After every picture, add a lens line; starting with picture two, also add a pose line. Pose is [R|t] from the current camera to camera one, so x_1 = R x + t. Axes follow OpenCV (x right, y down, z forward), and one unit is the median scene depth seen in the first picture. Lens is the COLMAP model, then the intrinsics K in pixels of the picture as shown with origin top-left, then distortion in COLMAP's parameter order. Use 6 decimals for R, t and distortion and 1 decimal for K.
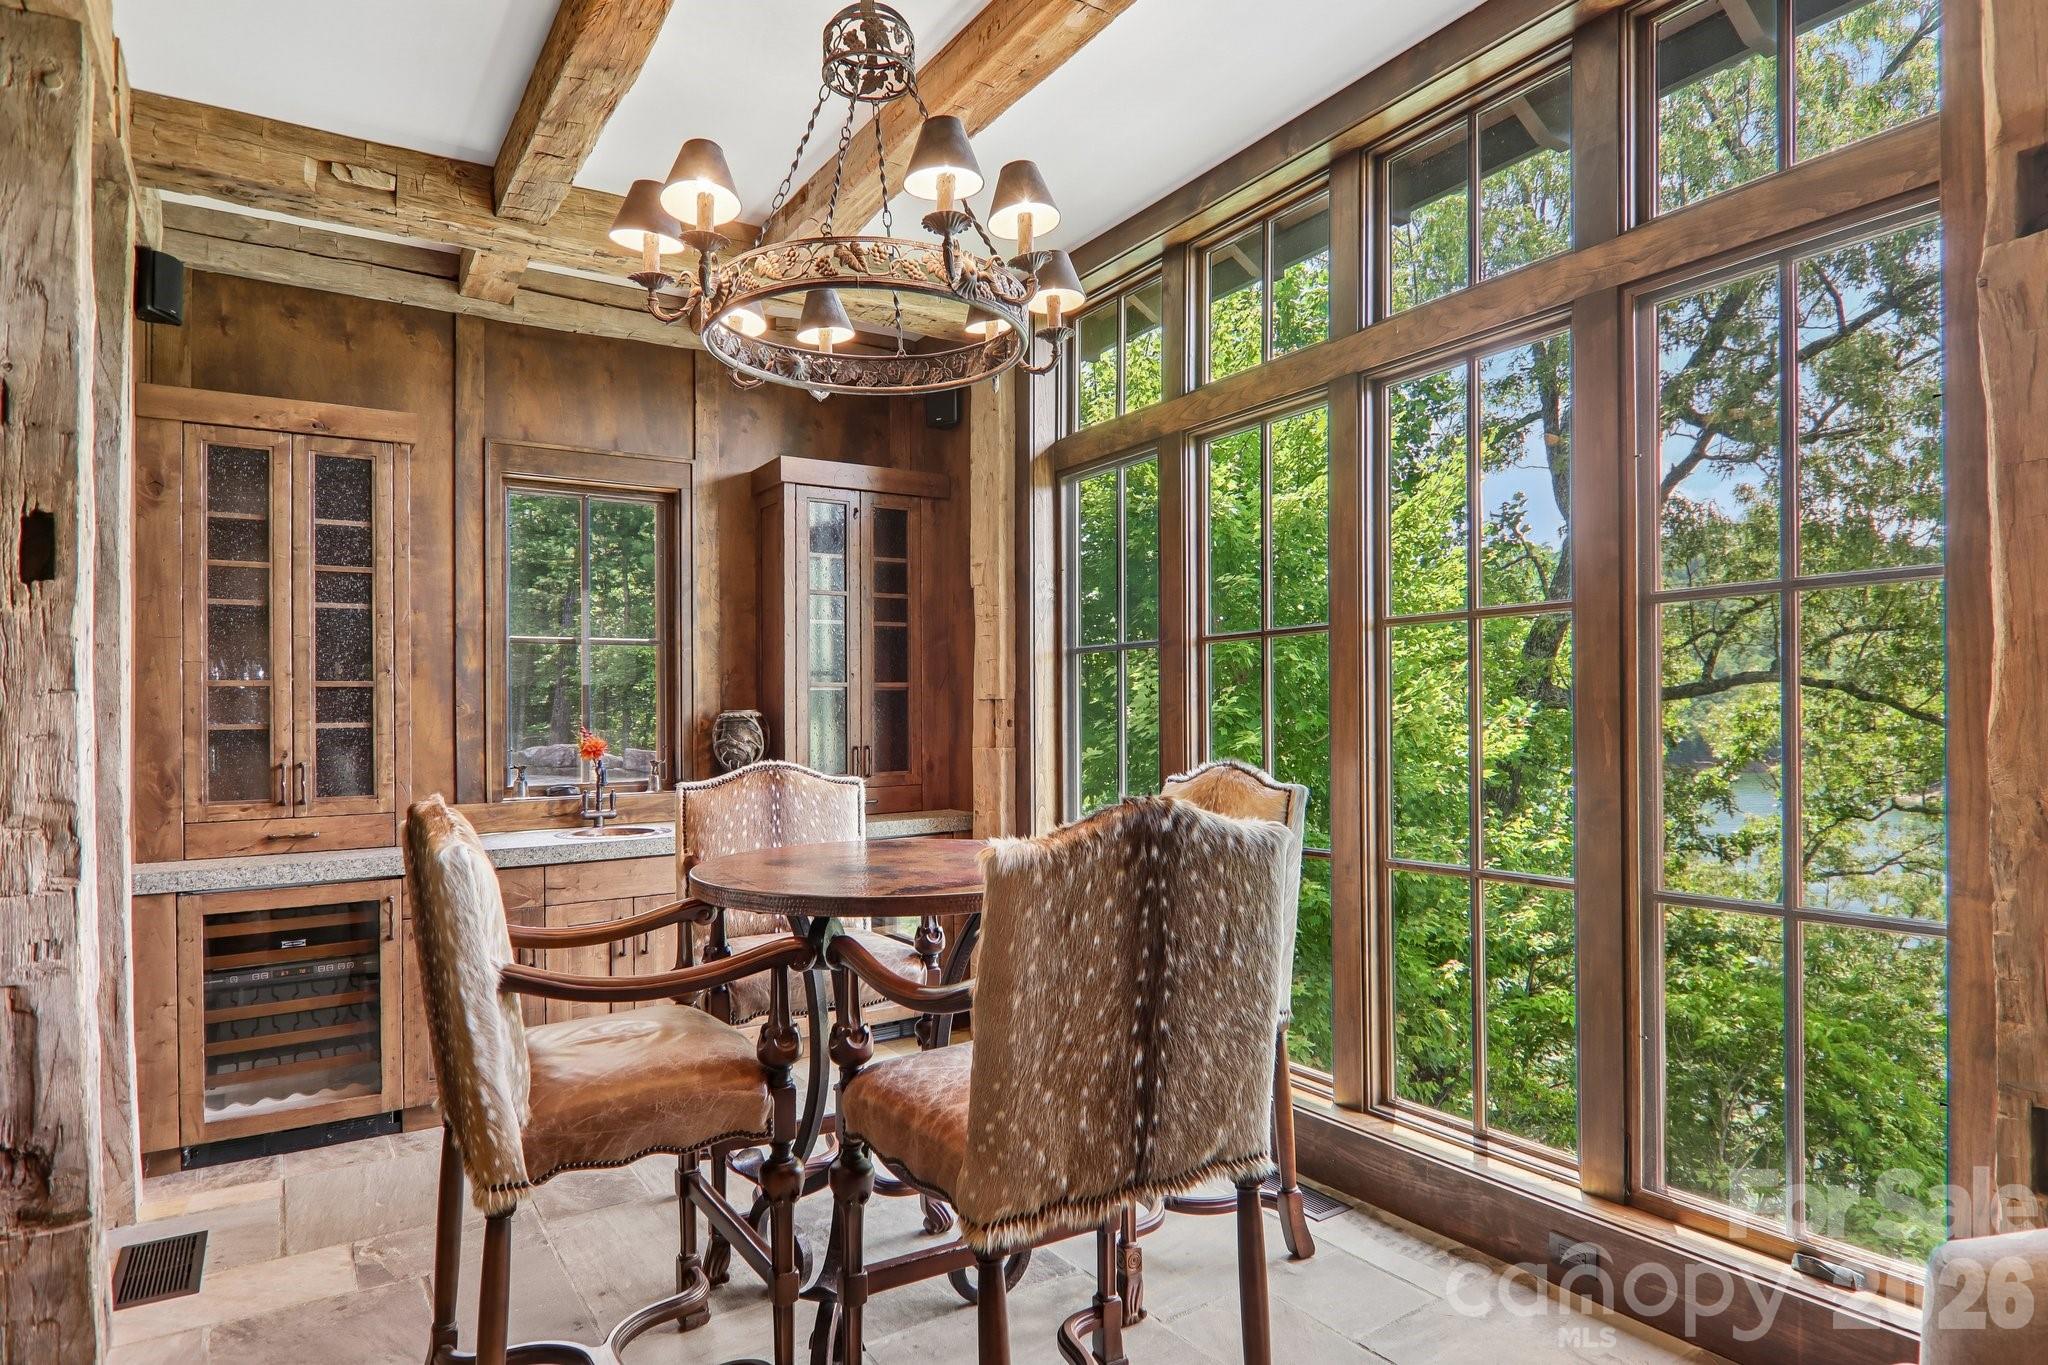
lens RADIAL K [[1154.8, 0, 1014.5], [0, 1154.8, 703.8], [0, 0, 1]] dist [0.005286, -0.016450]
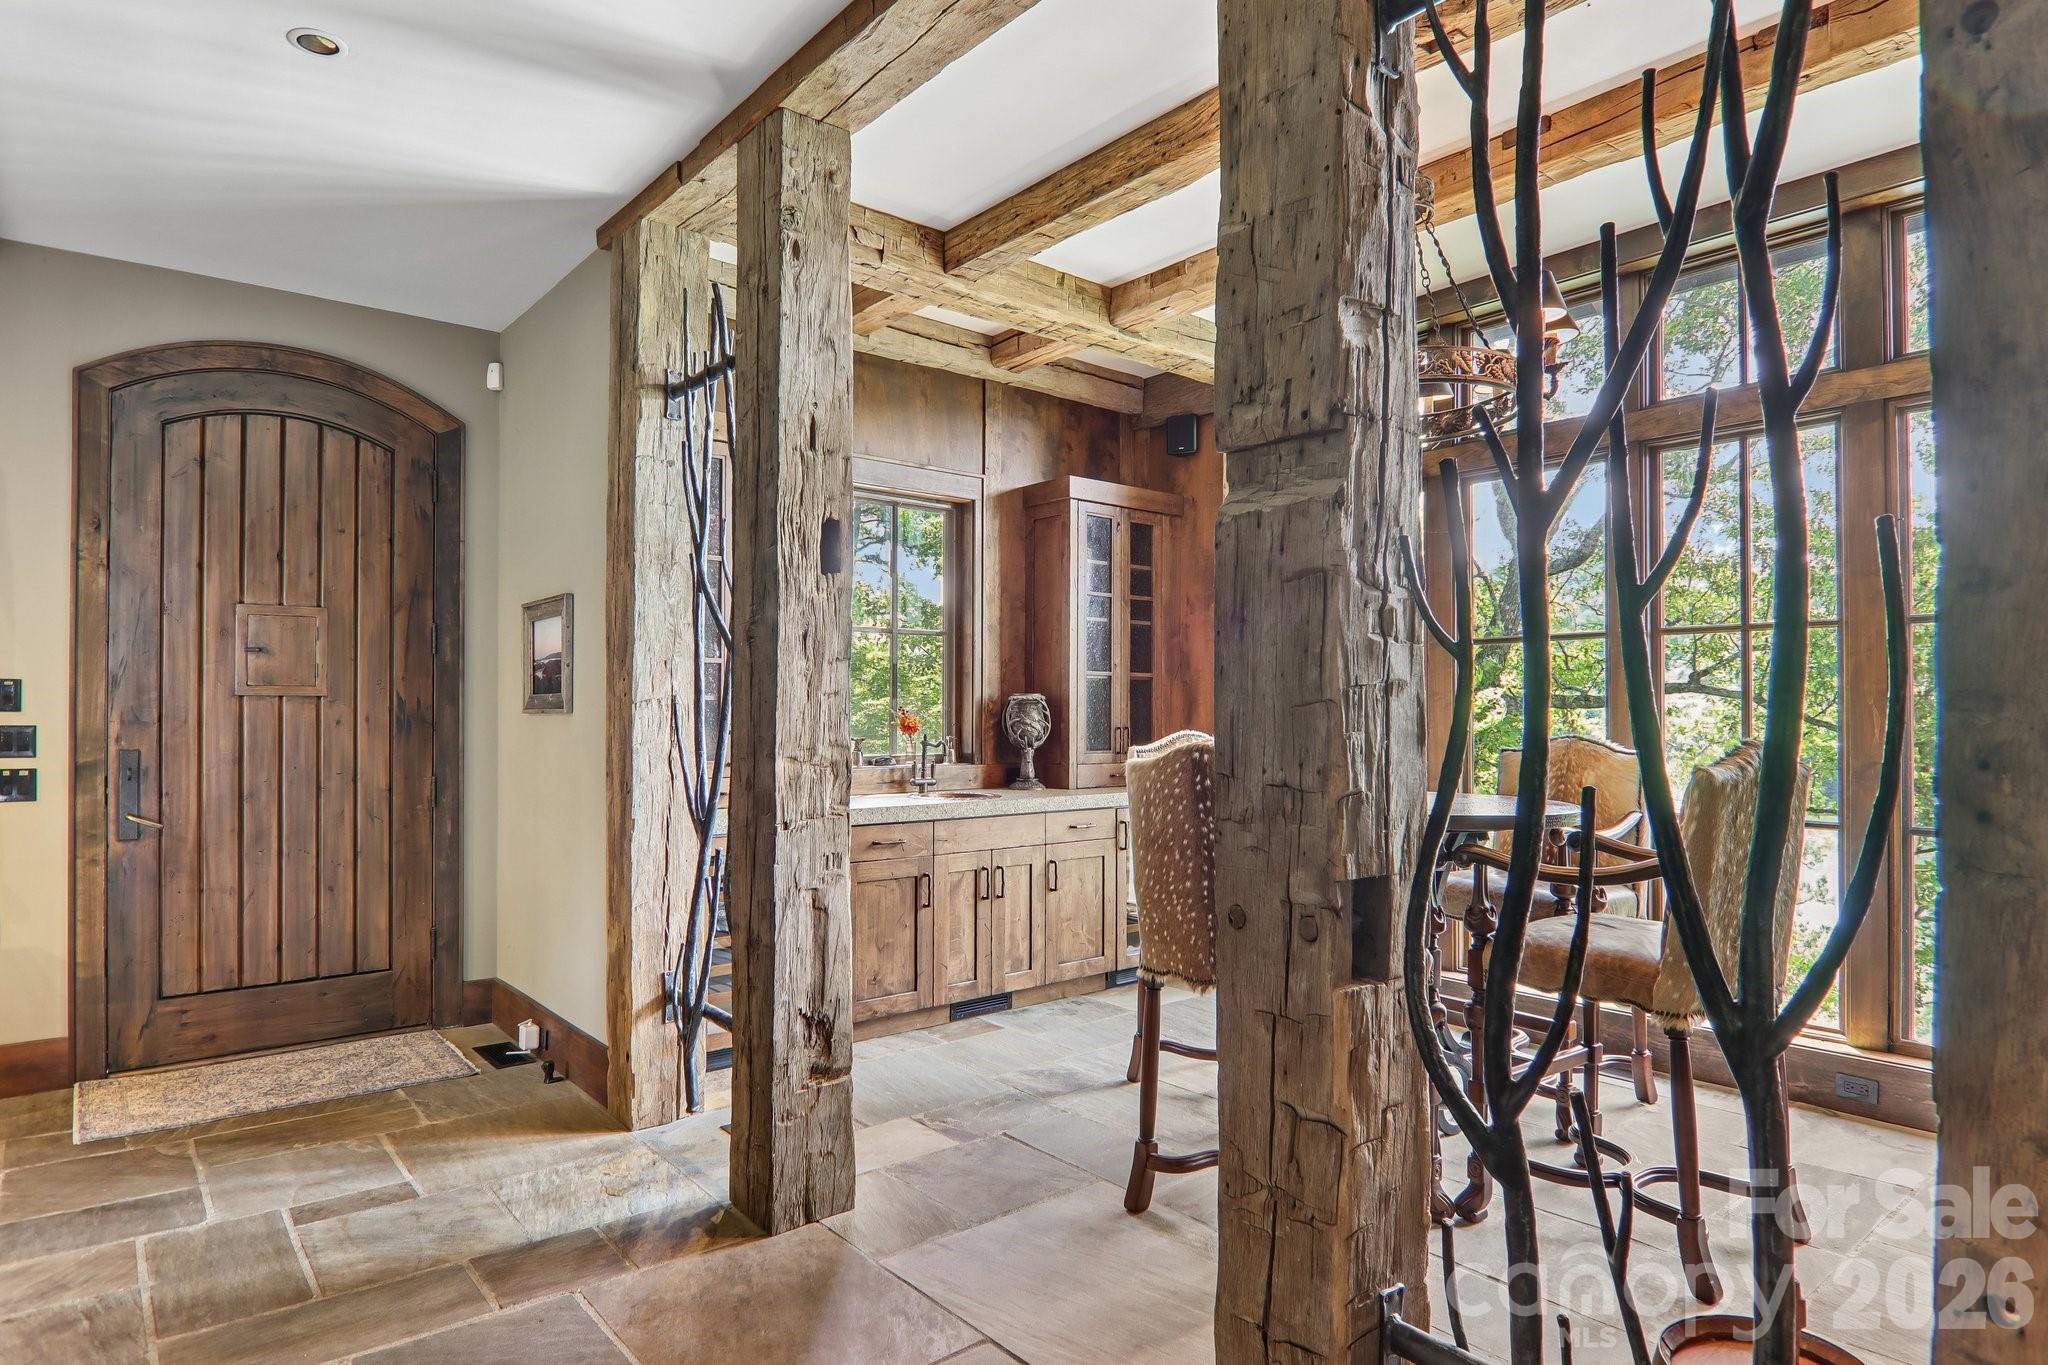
lens RADIAL K [[1154.8, 0, 1031.9], [0, 1154.8, 700.1], [0, 0, 1]] dist [0.005286, -0.016450]
pose [[0.992348, 0.020317, 0.121789, -0.509040], [-0.019804, 0.999789, -0.005424, 0.024215], [-0.121874, 0.002970, 0.992541, -0.199164]]
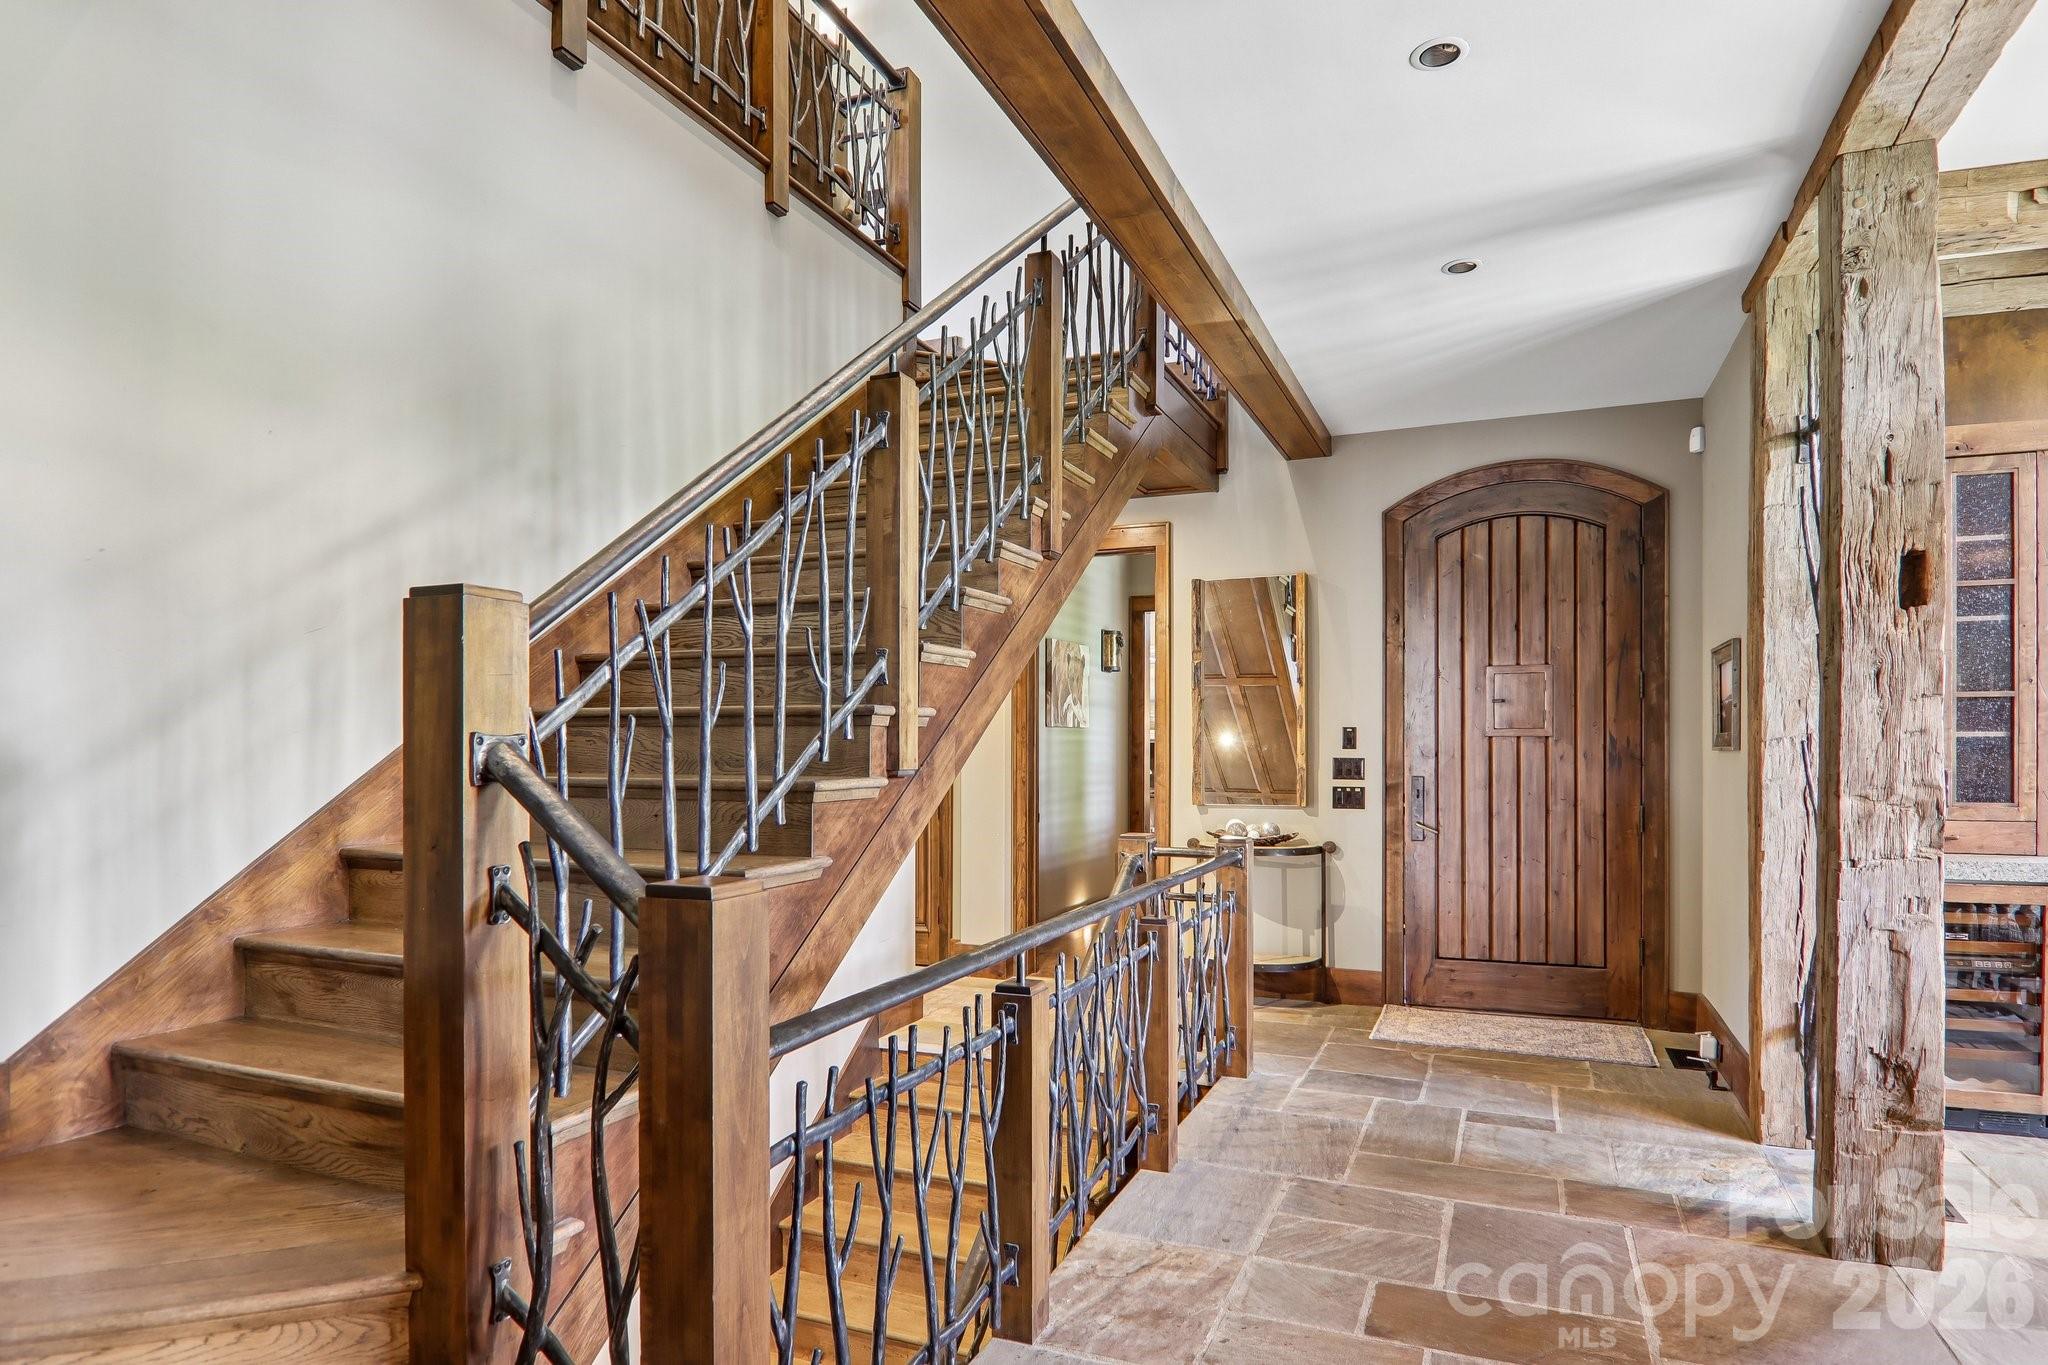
lens RADIAL K [[1154.8, 0, 1021.7], [0, 1154.8, 746.2], [0, 0, 1]] dist [0.005286, -0.016450]
pose [[0.565288, 0.018098, -0.824695, -0.239529], [-0.004592, 0.999813, 0.018793, 0.015807], [0.824881, -0.006837, 0.565265, -0.321585]]
